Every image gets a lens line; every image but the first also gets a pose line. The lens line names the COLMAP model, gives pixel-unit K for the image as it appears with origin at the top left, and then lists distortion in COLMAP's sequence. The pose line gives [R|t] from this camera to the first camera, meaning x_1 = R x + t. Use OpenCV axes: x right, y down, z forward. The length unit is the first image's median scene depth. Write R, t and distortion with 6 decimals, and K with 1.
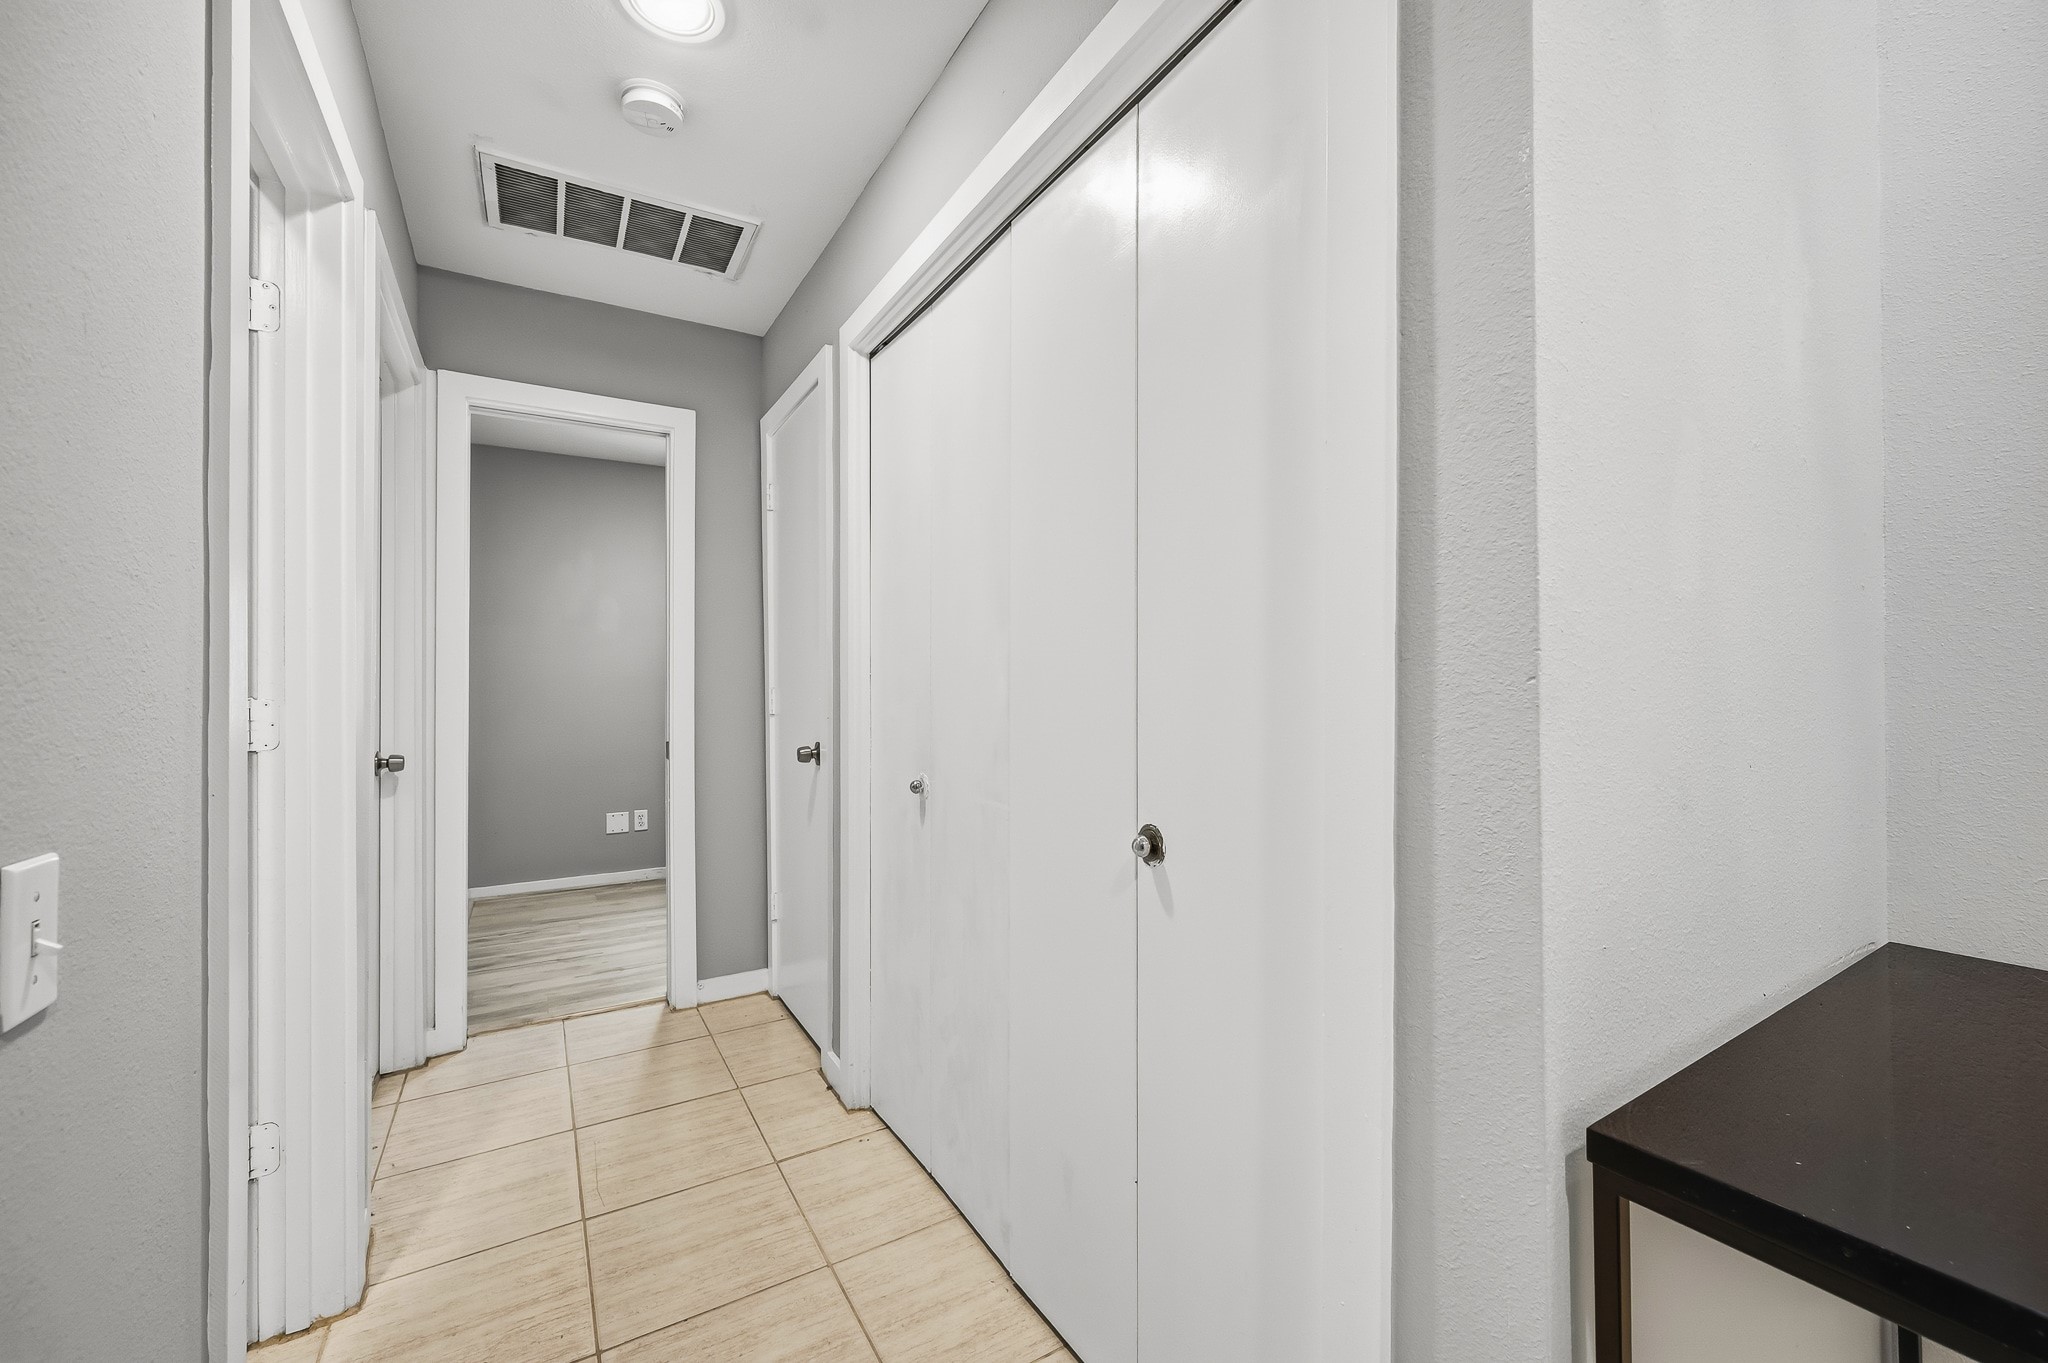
lens RADIAL K [[818.4, 0, 1024.0], [0, 818.4, 689.9], [0, 0, 1]] dist [0.000278, -0.000108]
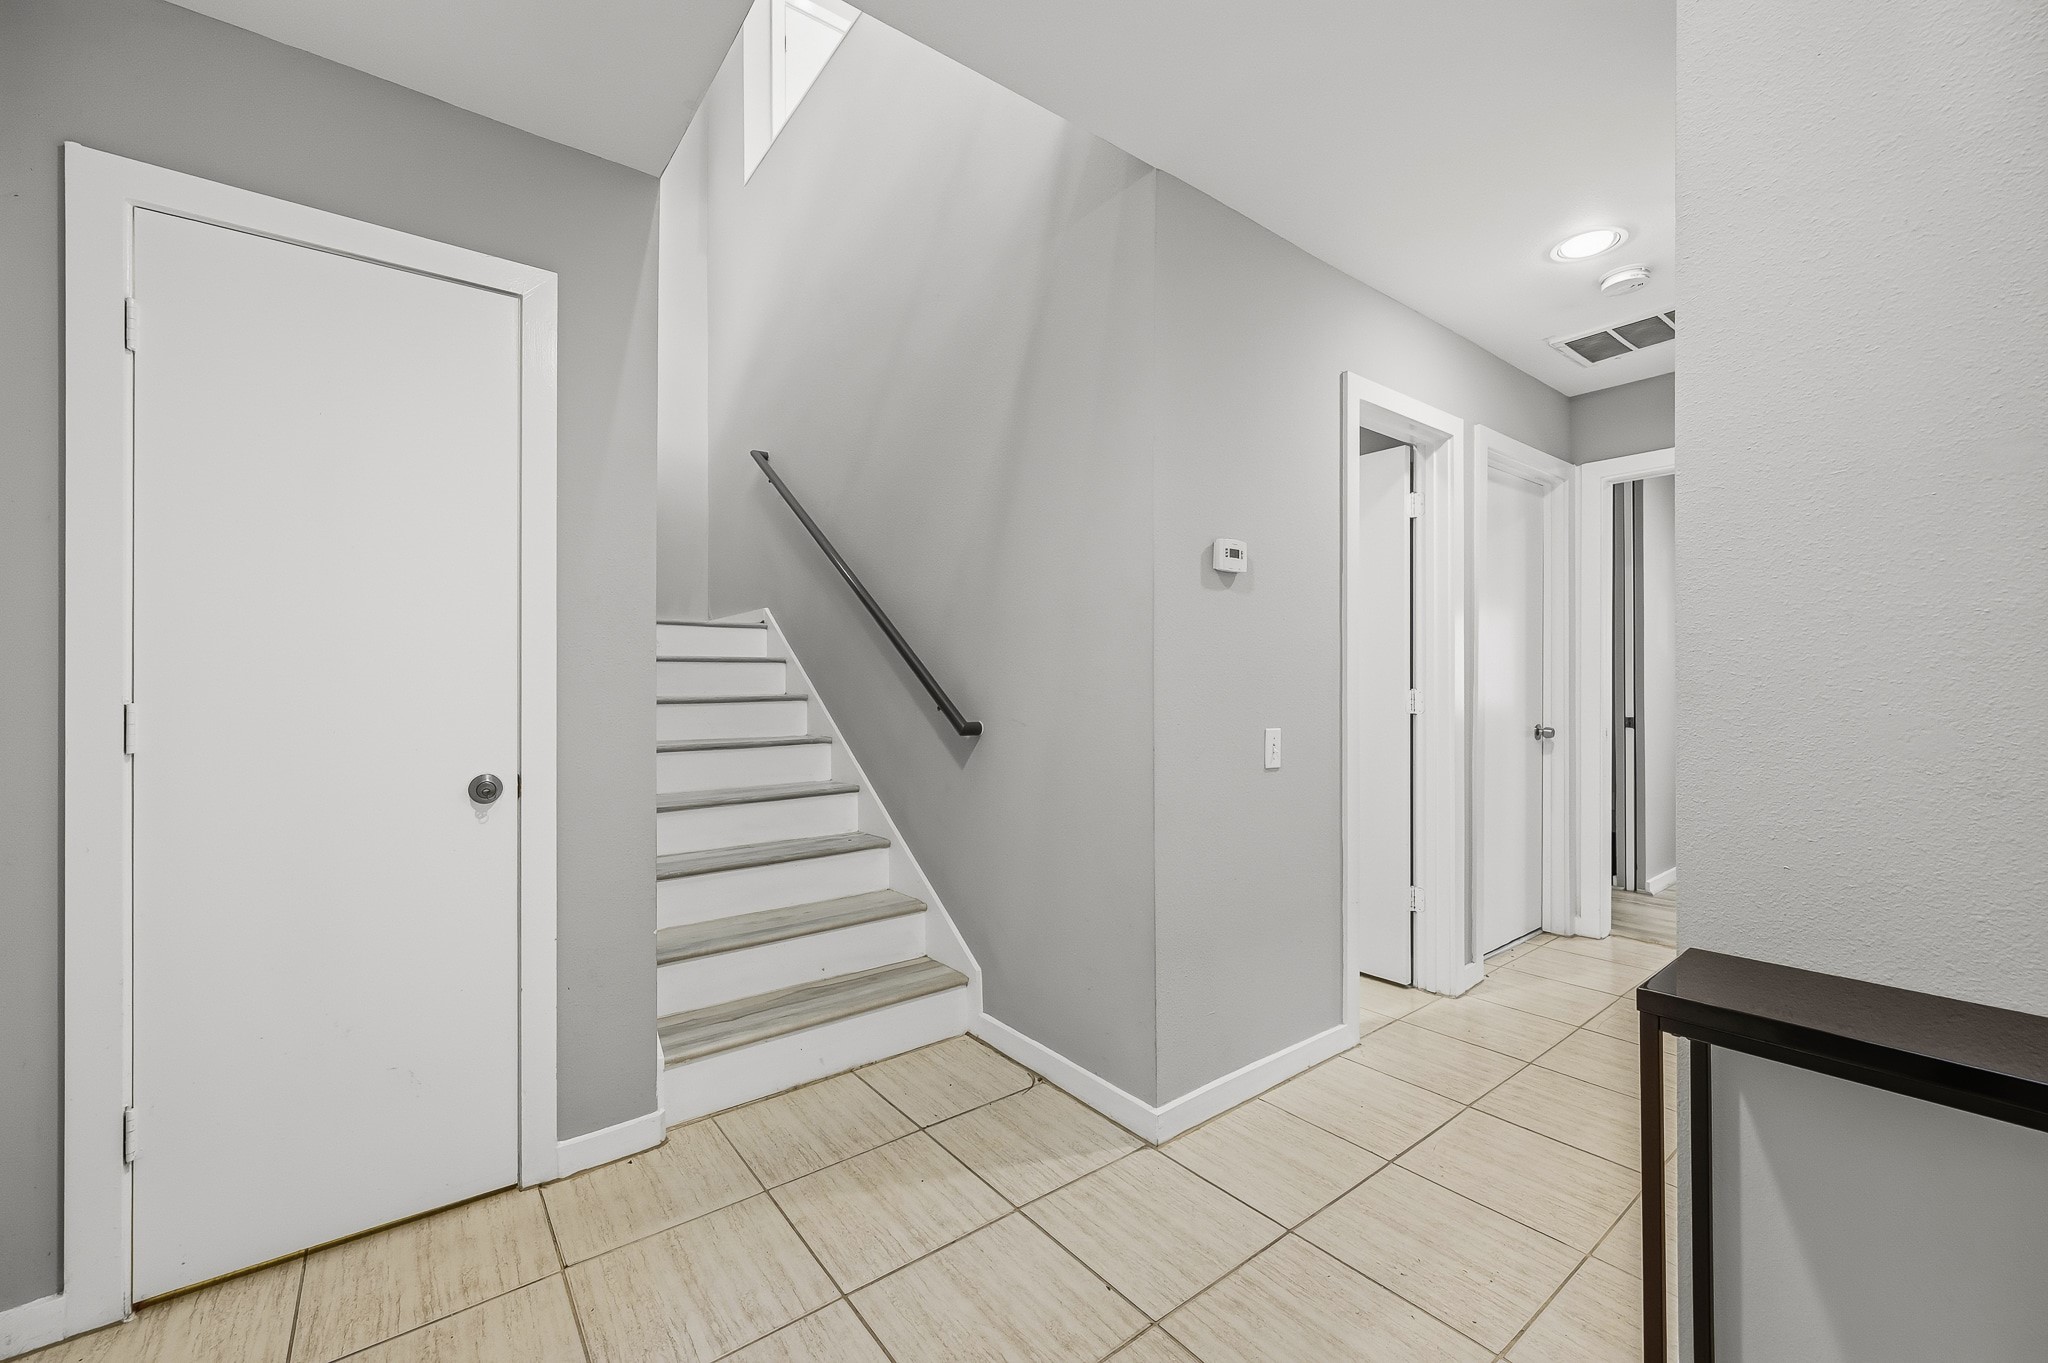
lens RADIAL K [[833.7, 0, 1028.5], [0, 833.7, 662.7], [0, 0, 1]] dist [0.001099, 0.000143]
pose [[0.129797, -0.025222, -0.991220, 0.682820], [-0.001153, 0.999672, -0.025589, -0.000213], [0.991540, 0.004464, 0.129725, -0.182648]]
